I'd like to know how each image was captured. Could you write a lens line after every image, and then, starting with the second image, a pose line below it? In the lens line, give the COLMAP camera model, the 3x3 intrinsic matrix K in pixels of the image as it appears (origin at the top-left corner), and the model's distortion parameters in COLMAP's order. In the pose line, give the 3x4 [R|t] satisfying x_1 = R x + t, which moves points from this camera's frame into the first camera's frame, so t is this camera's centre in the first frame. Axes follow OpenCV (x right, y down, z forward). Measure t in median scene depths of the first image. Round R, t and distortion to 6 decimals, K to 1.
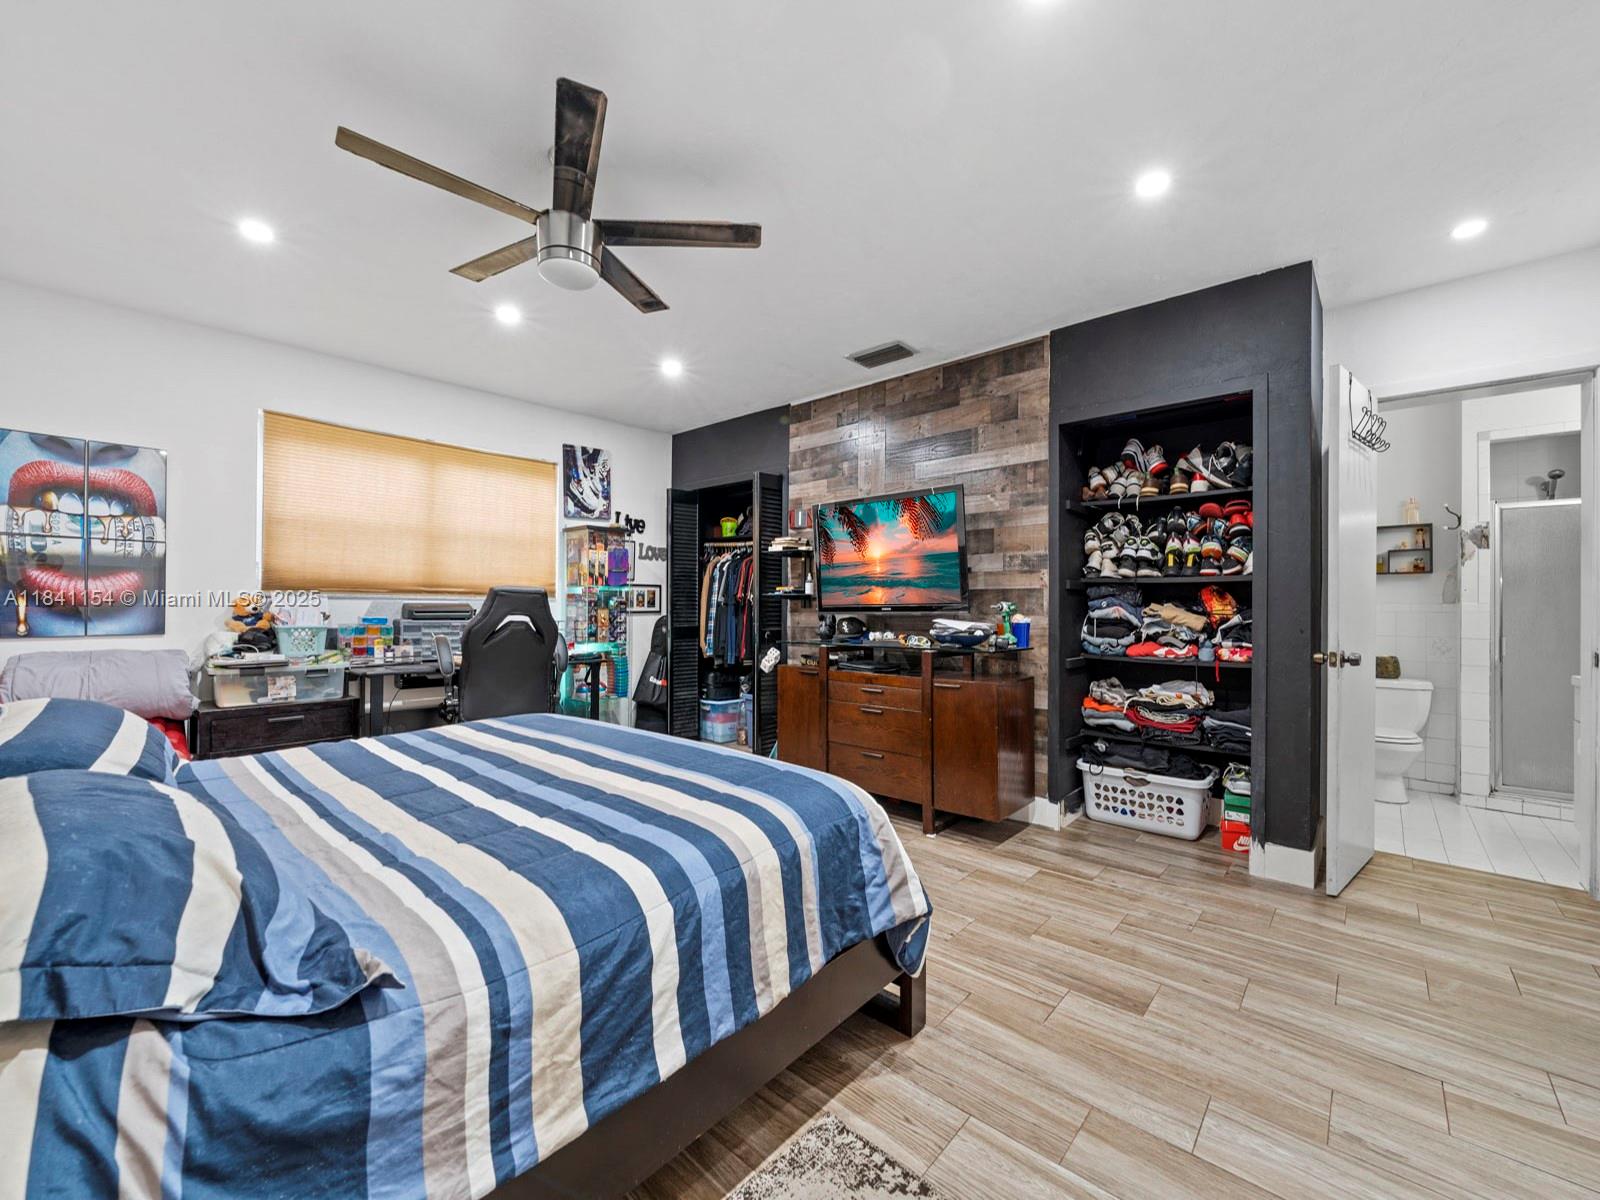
lens RADIAL K [[654.3, 0, 791.9], [0, 654.3, 604.1], [0, 0, 1]] dist [0.000429, -0.001795]
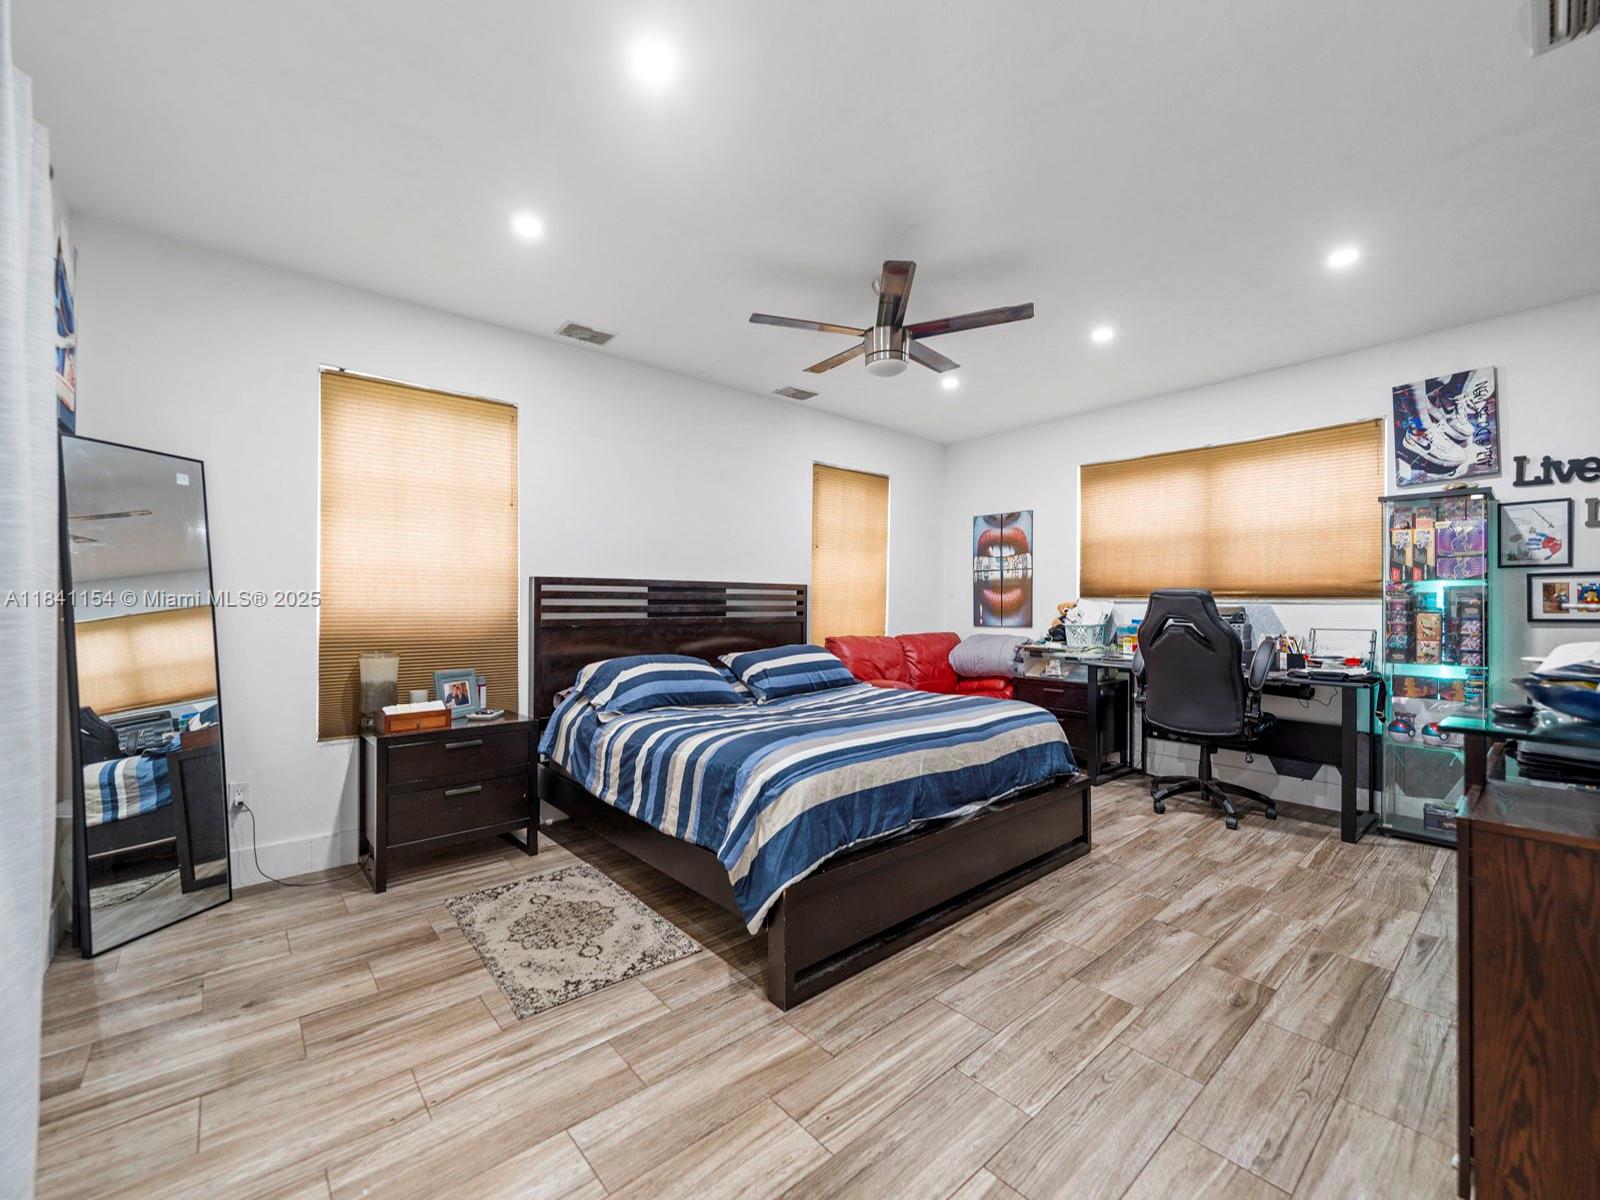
lens RADIAL K [[654.3, 0, 791.2], [0, 654.3, 605.0], [0, 0, 1]] dist [0.000429, -0.001795]
pose [[-0.130409, -0.007802, -0.991430, 0.681476], [-0.000569, 0.999969, -0.007794, 0.005608], [0.991460, -0.000453, -0.130409, 0.633769]]
